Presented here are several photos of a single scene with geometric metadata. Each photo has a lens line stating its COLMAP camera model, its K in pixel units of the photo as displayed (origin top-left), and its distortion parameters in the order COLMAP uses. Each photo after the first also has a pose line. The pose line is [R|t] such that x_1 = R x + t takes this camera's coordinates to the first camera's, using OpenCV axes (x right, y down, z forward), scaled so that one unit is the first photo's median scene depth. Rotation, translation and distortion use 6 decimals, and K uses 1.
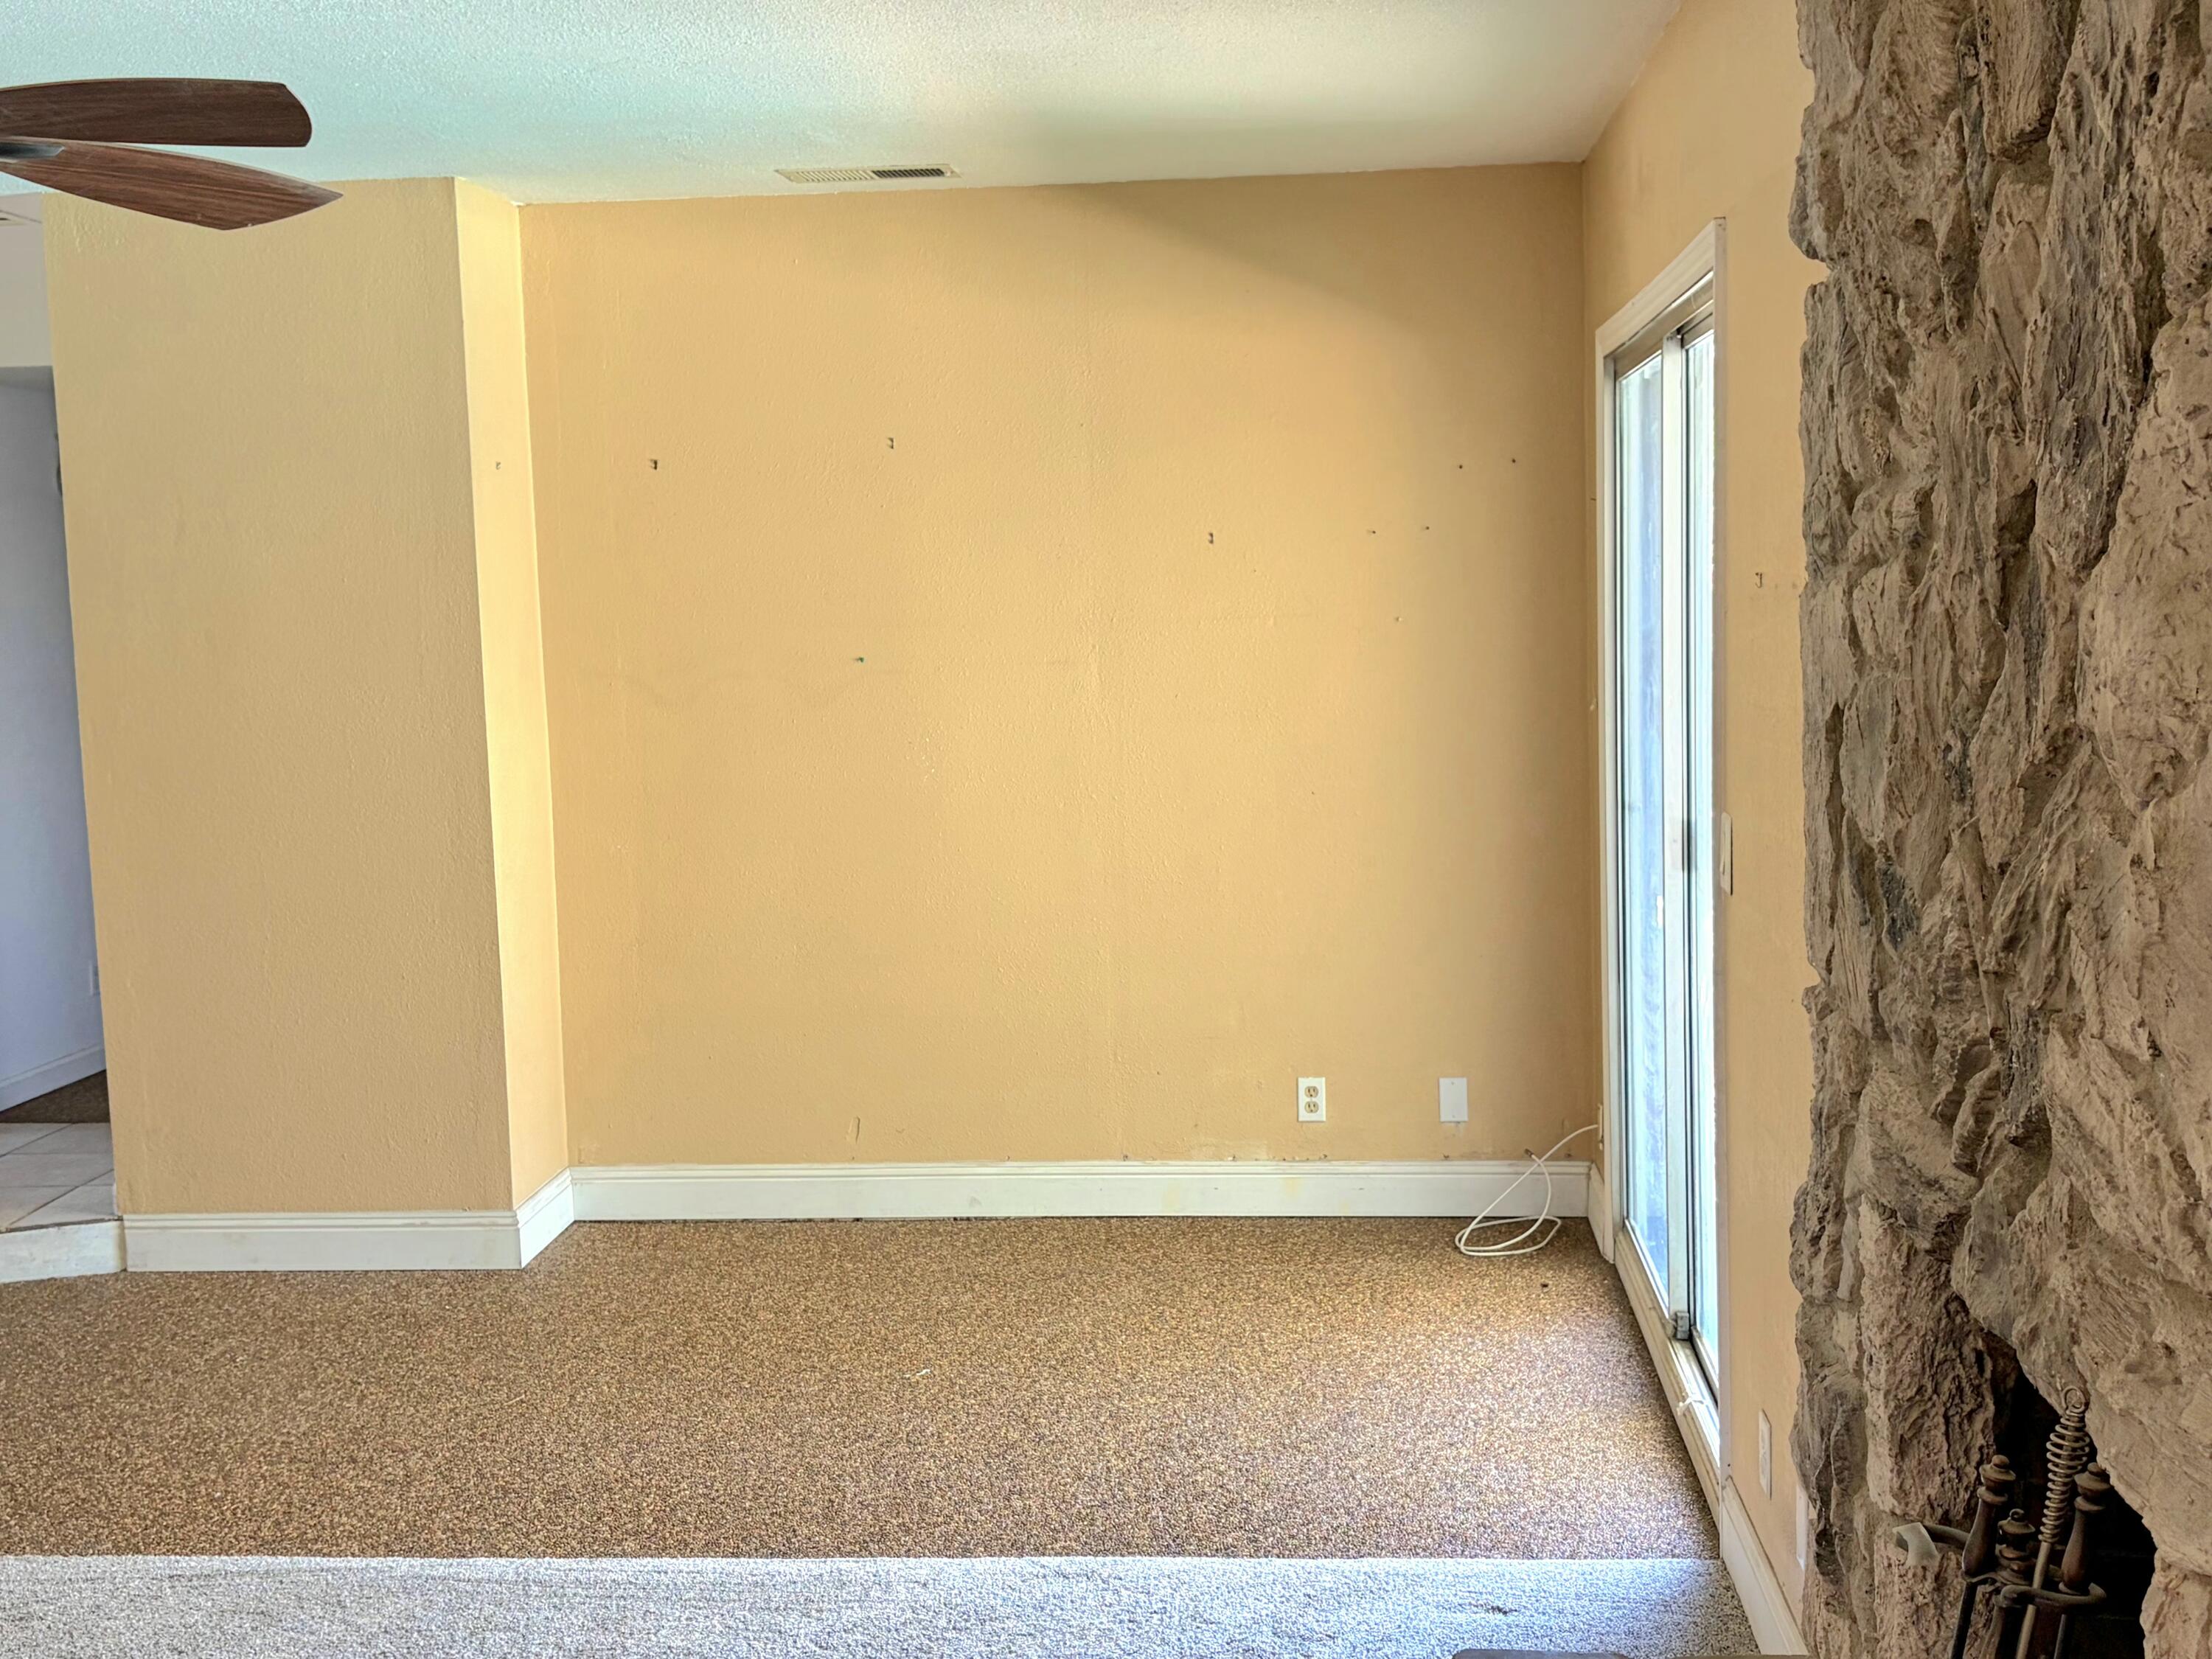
lens RADIAL K [[2654.2, 0, 1106.0], [0, 2654.2, 829.5], [0, 0, 1]] dist [0.182281, -0.540547]
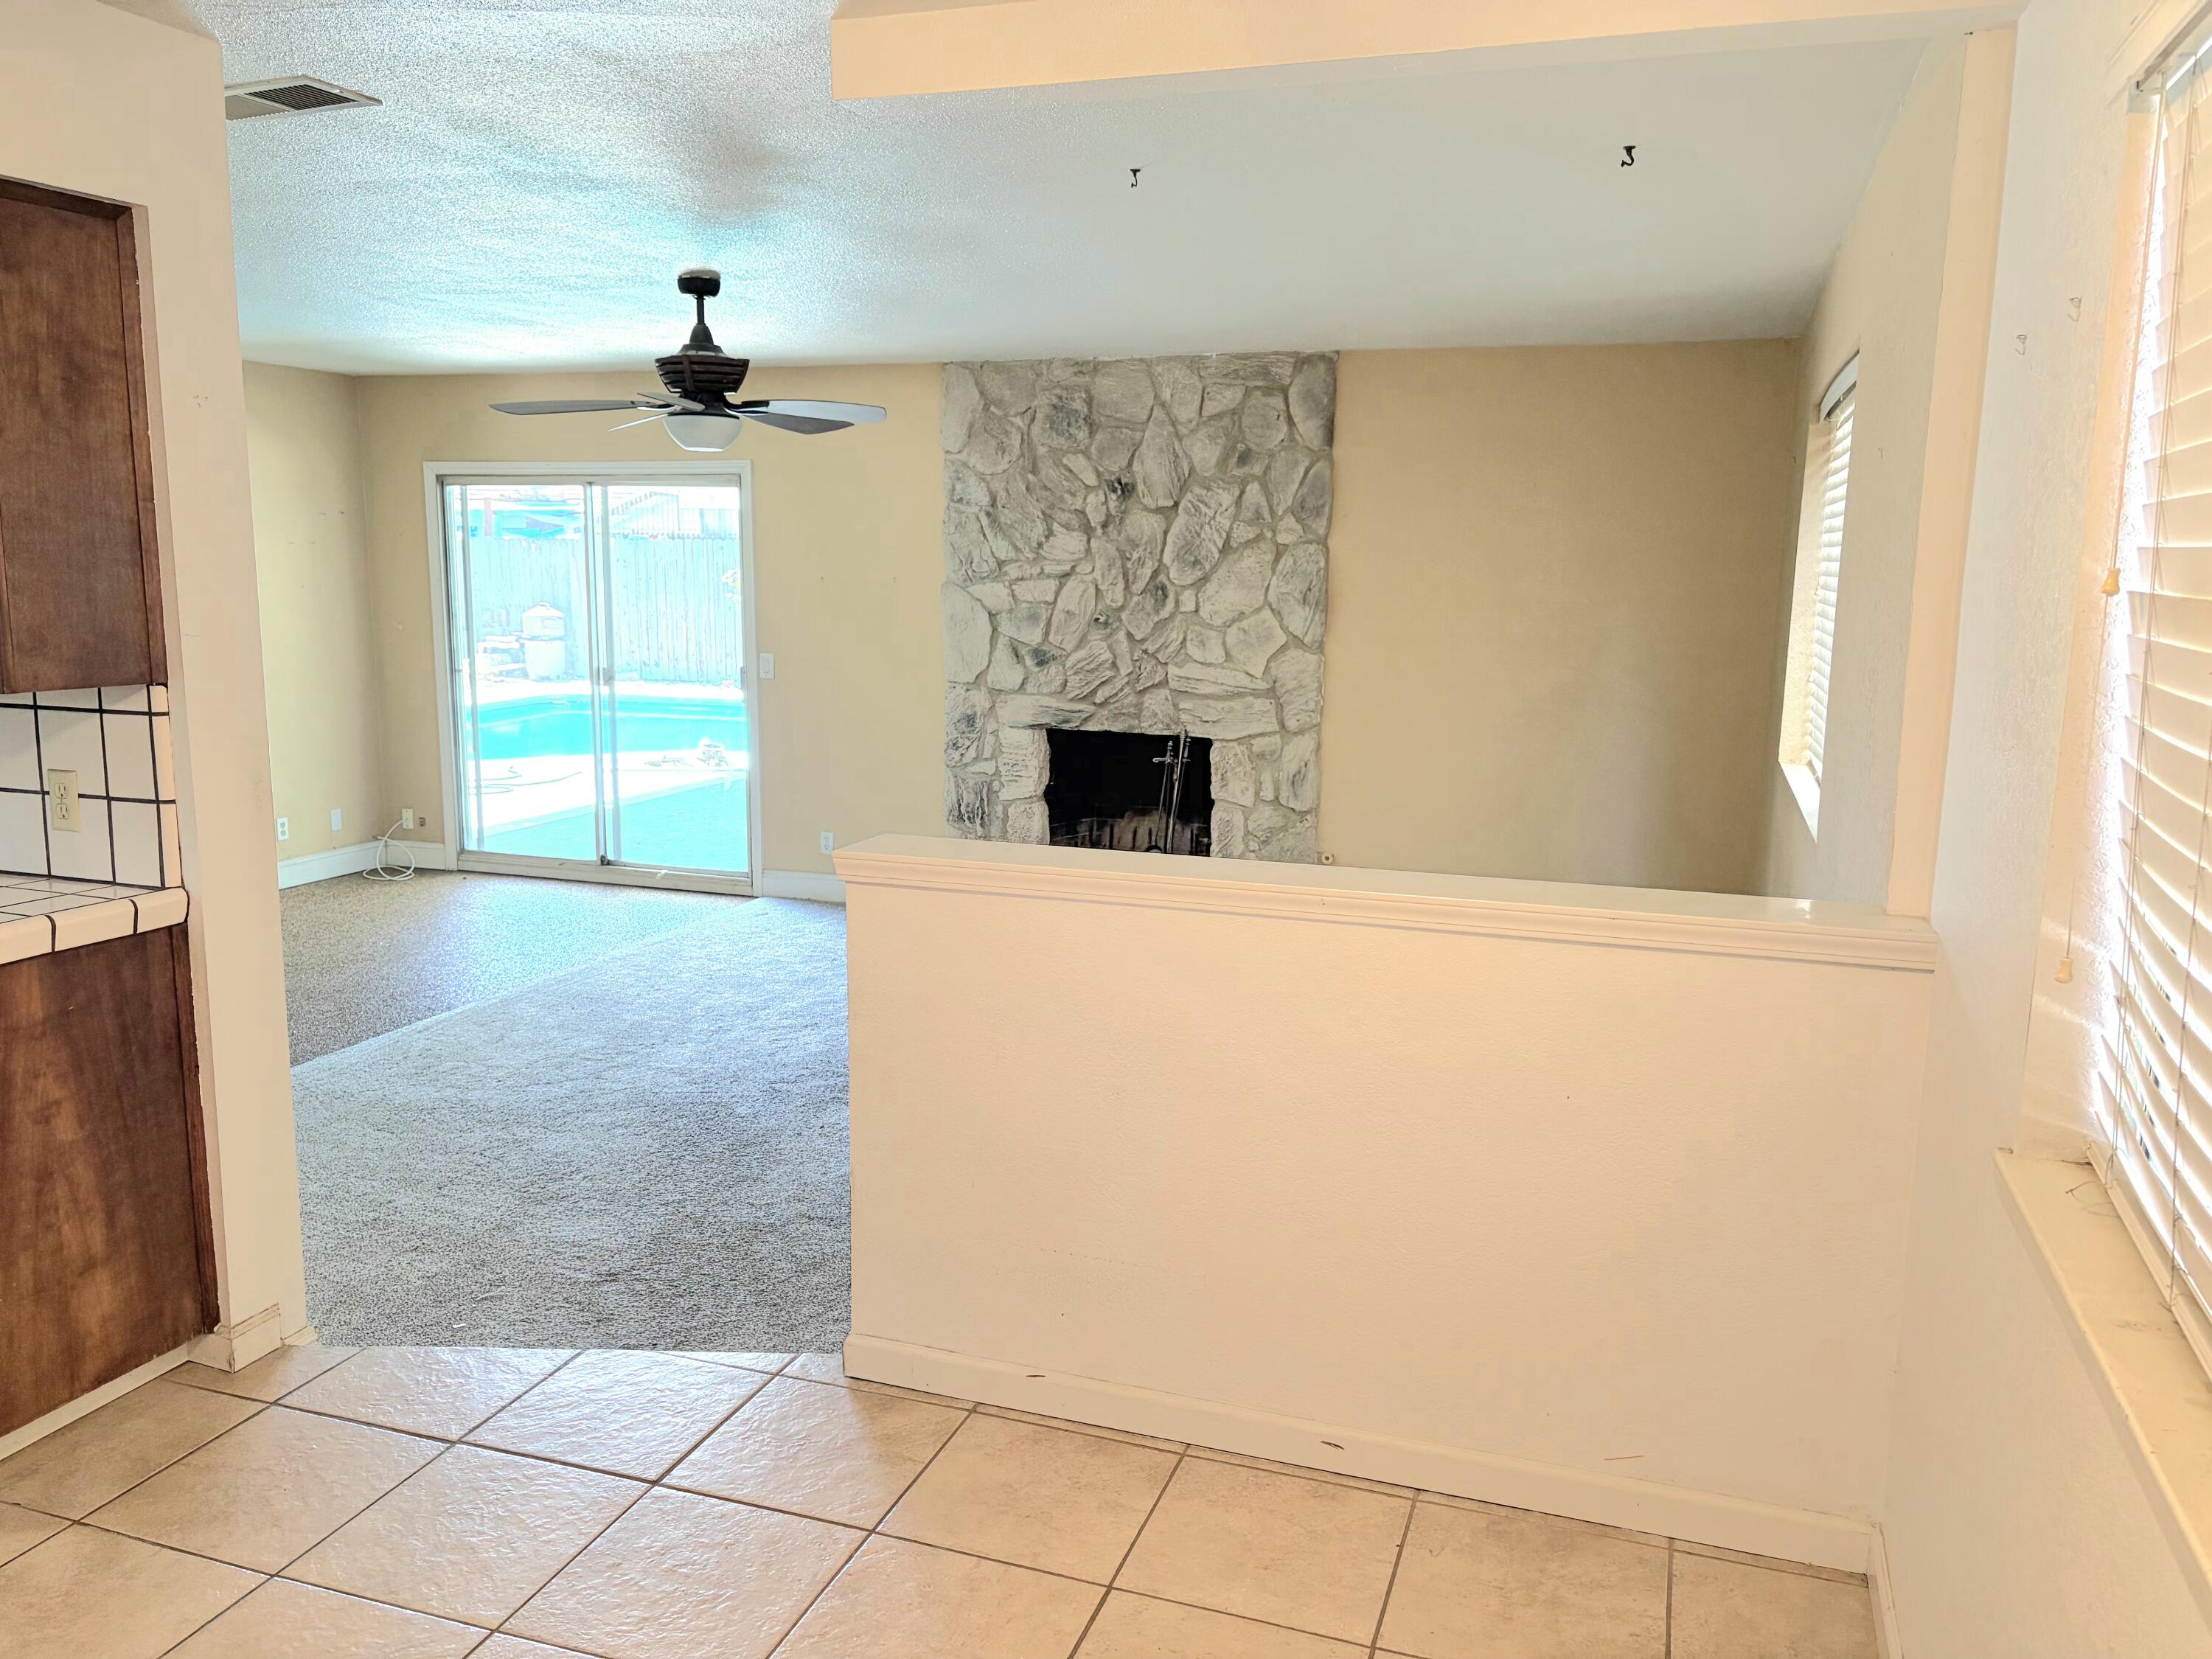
lens RADIAL K [[1676.2, 0, 1113.1], [0, 1676.2, 836.5], [0, 0, 1]] dist [0.051547, -0.070635]
pose [[0.243070, -0.132440, 0.960925, -1.019901], [0.071380, 0.990392, 0.118446, 0.000765], [-0.967379, 0.039800, 0.250188, 0.079495]]
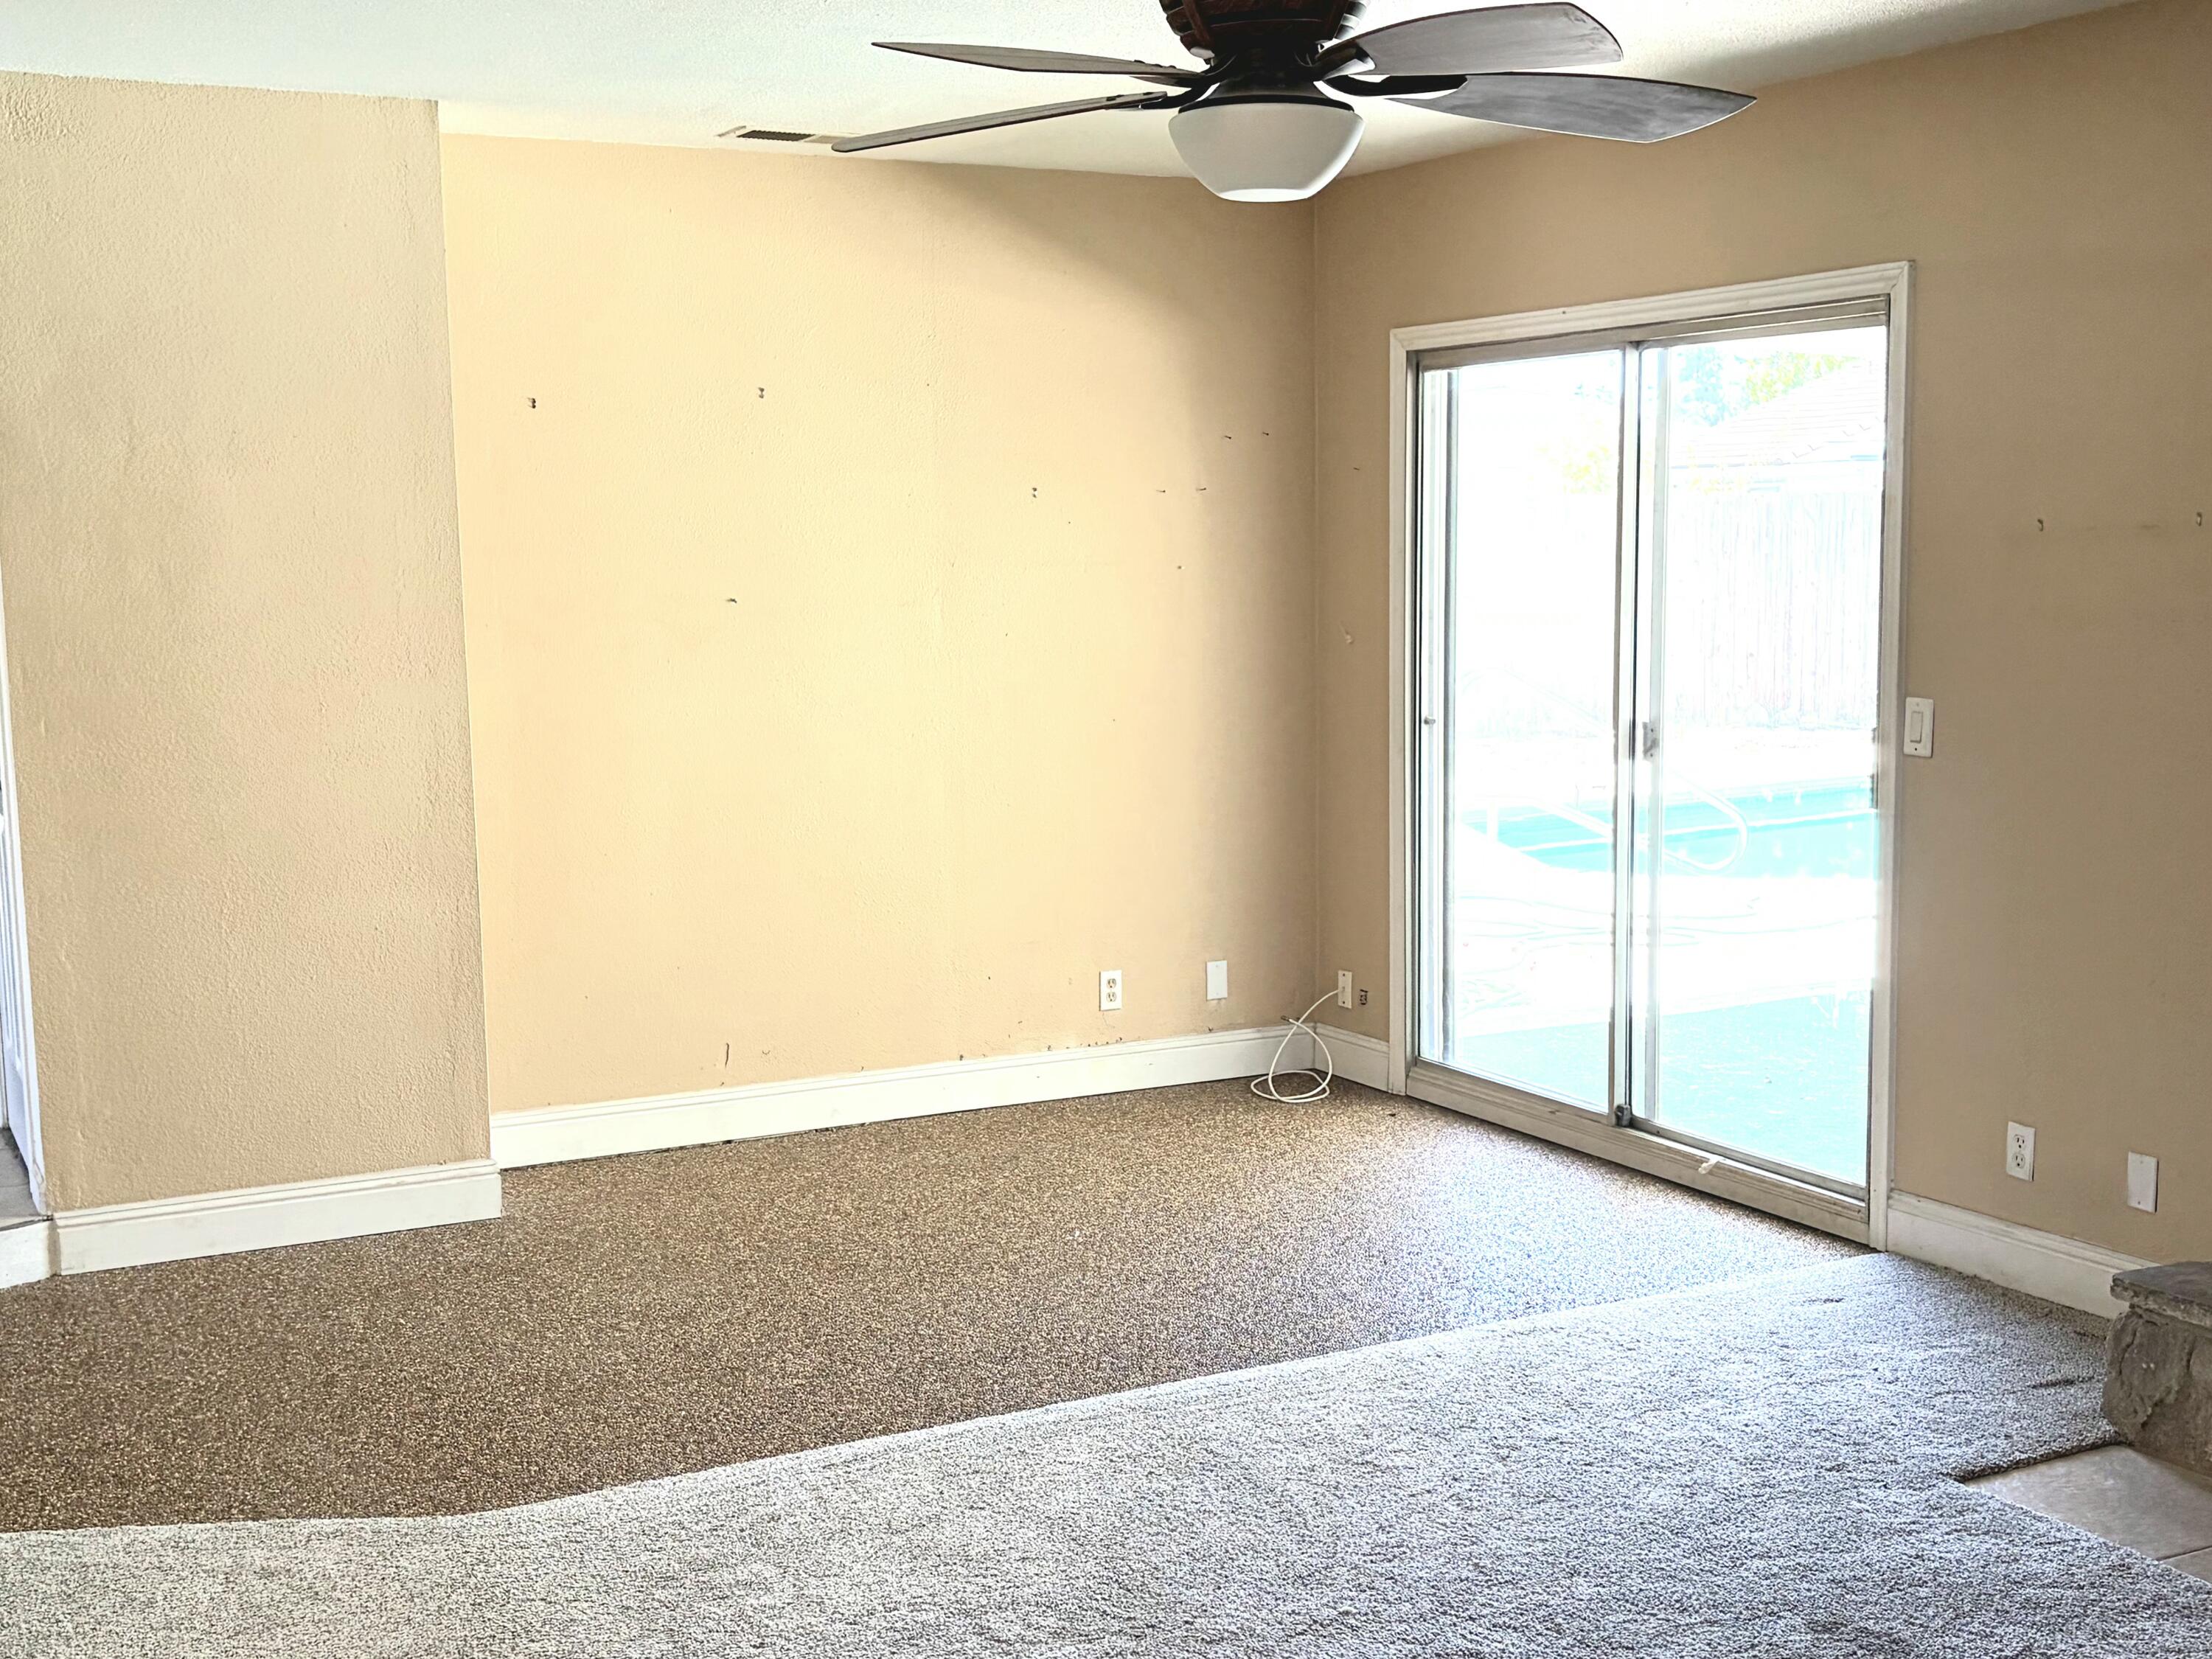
lens RADIAL K [[2654.2, 0, 1106.0], [0, 2654.2, 829.5], [0, 0, 1]] dist [0.182281, -0.540547]
pose [[0.835817, -0.043711, 0.547266, -0.557487], [0.039483, 0.999030, 0.019492, 0.010930], [-0.547587, 0.005316, 0.836732, 0.051970]]
